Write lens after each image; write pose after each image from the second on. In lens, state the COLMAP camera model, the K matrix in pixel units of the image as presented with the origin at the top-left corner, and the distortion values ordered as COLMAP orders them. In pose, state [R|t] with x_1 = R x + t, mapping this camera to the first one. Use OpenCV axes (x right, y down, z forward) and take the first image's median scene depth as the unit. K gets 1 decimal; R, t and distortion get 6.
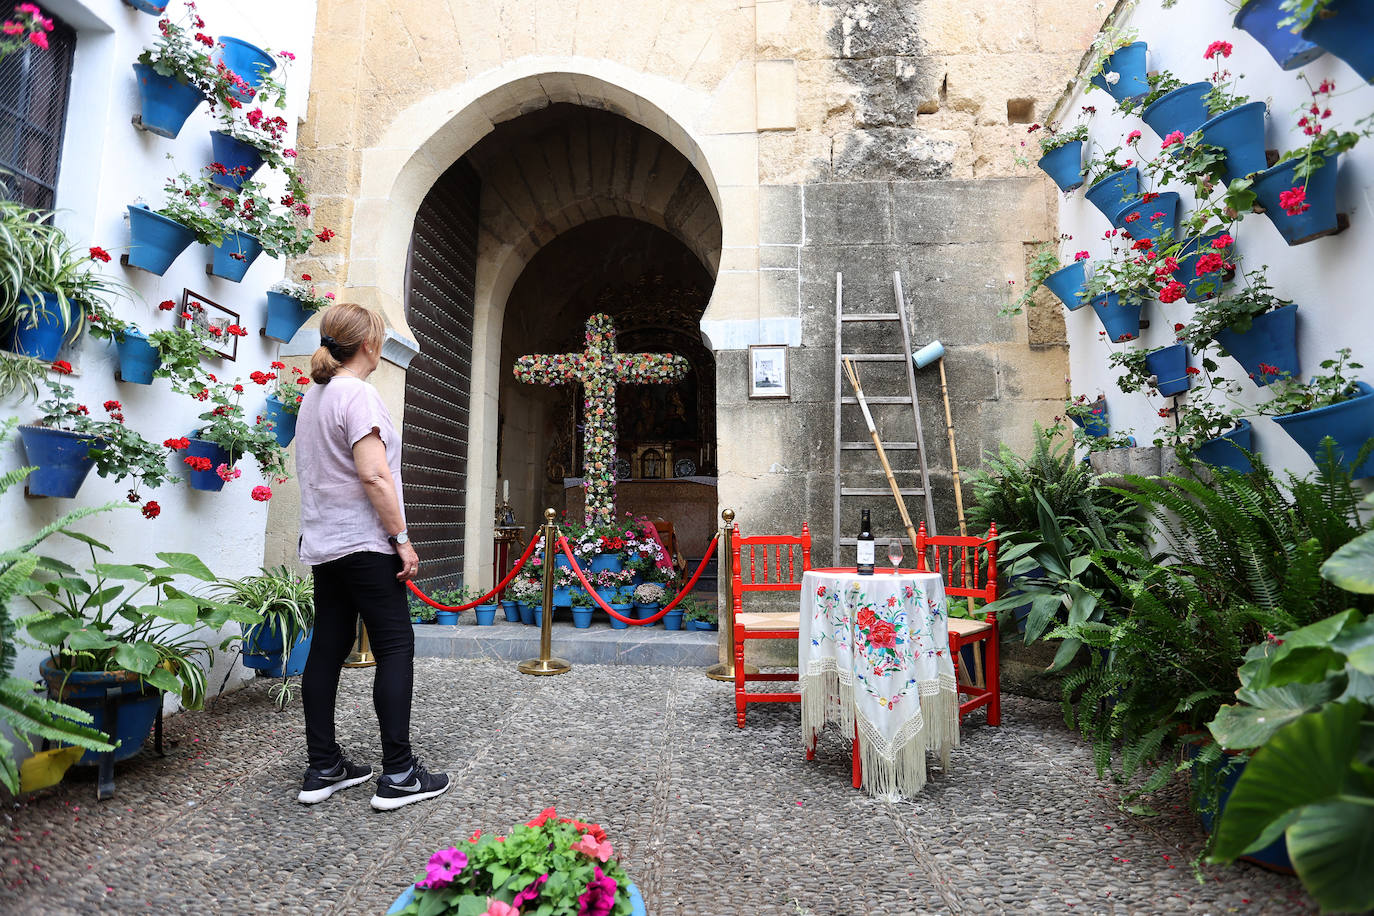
lens RADIAL K [[681.5, 0, 691.6], [0, 681.5, 451.1], [0, 0, 1]] dist [-0.053020, 0.016962]
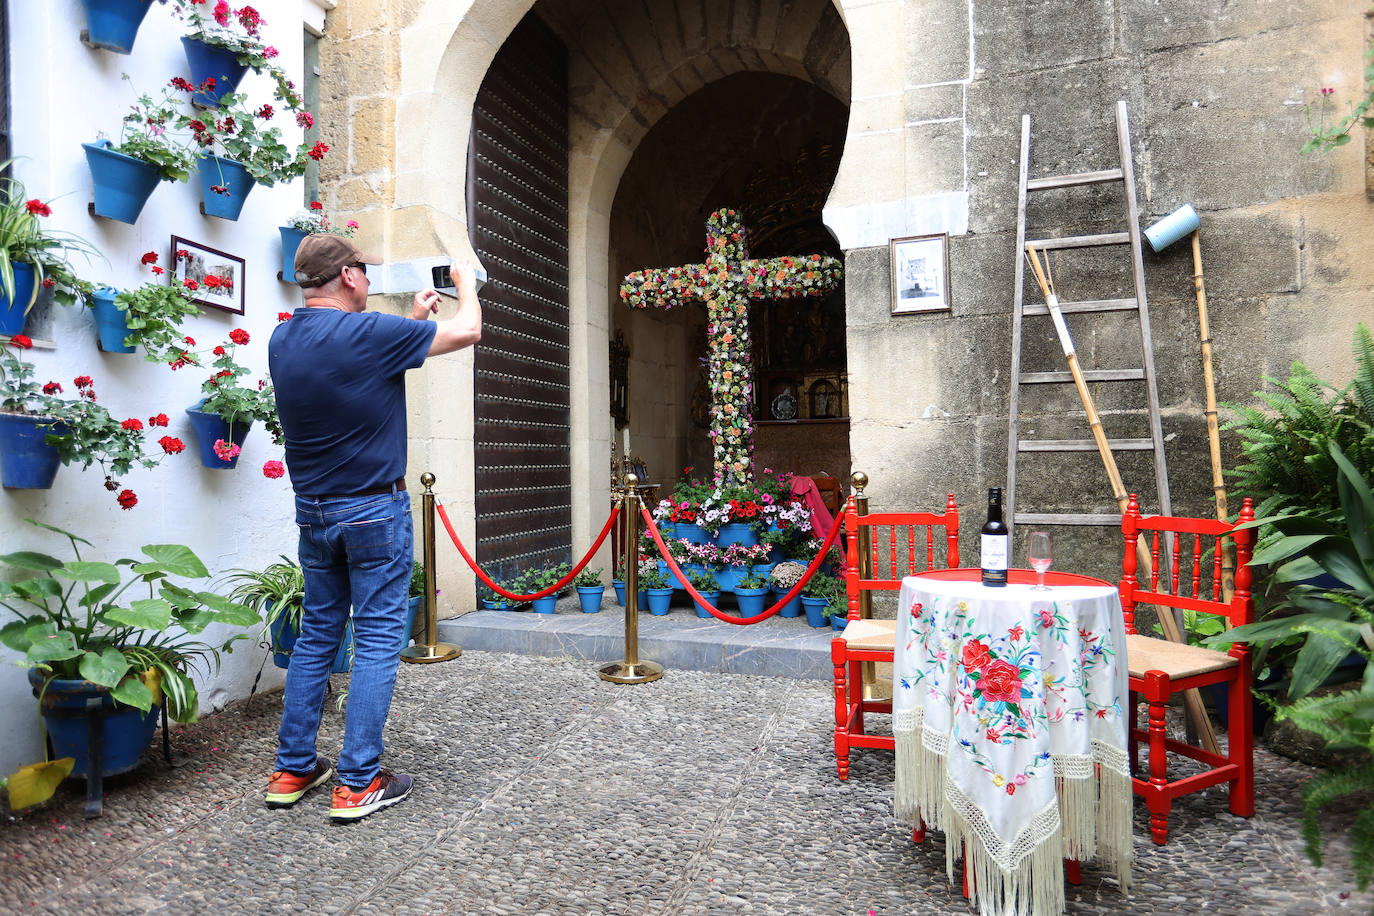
lens RADIAL K [[850.9, 0, 682.4], [0, 850.9, 456.8], [0, 0, 1]] dist [-0.028502, 0.030547]
pose [[0.959099, -0.018993, -0.282432, 0.116160], [0.046036, 0.994929, 0.089428, -0.018490], [0.279301, -0.098772, 0.955110, 0.075931]]
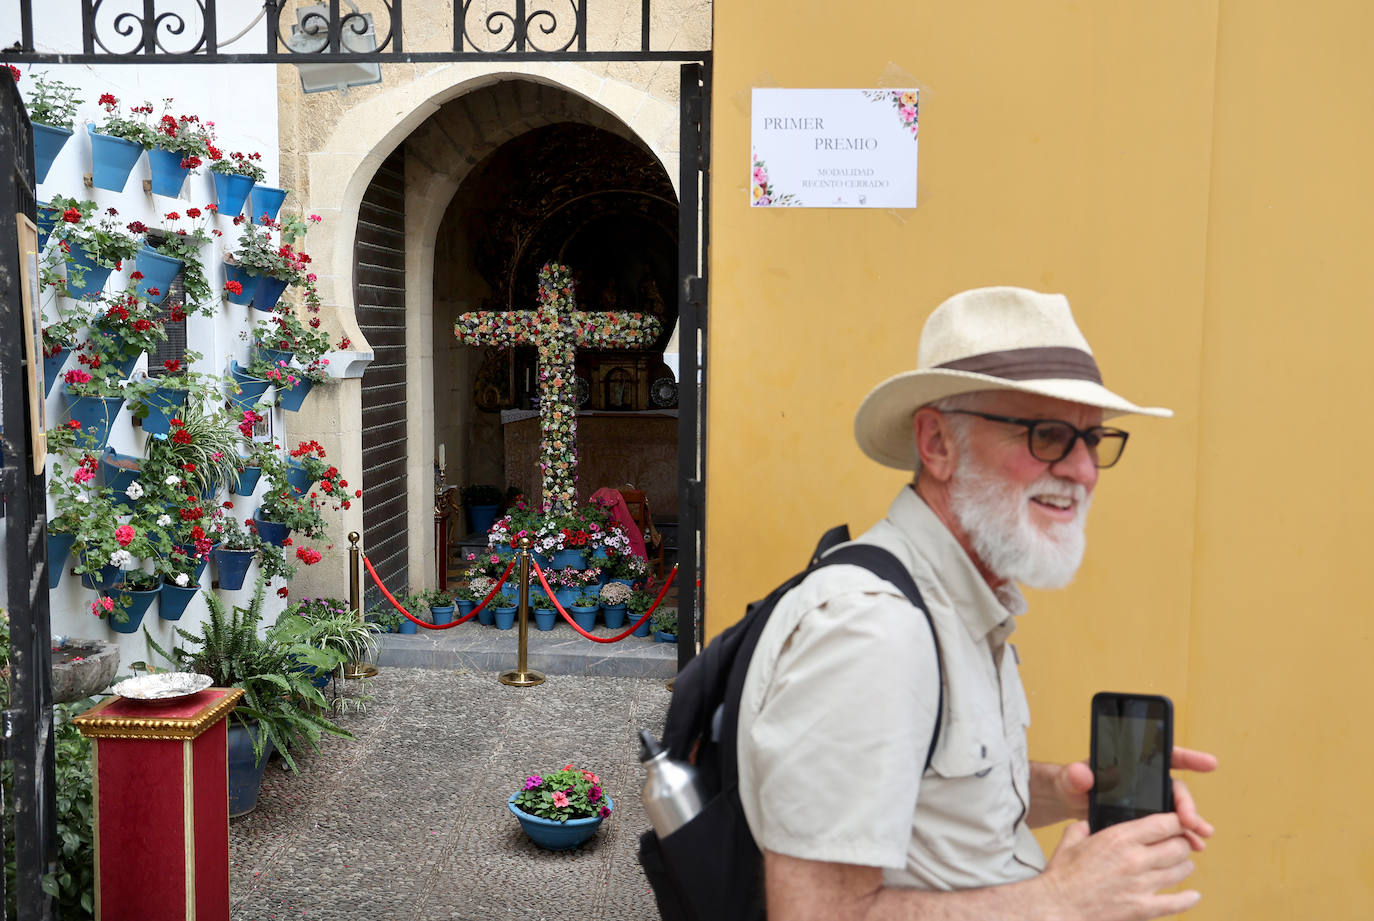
lens RADIAL K [[1547.0, 0, 689.1], [0, 1547.0, 458.8], [0, 0, 1]] dist [-0.066972, 0.000000]
pose [[0.999839, 0.005990, -0.016941, 0.088629], [-0.002265, 0.977293, 0.211879, -0.516003], [0.017825, -0.211807, 0.977149, -1.262152]]
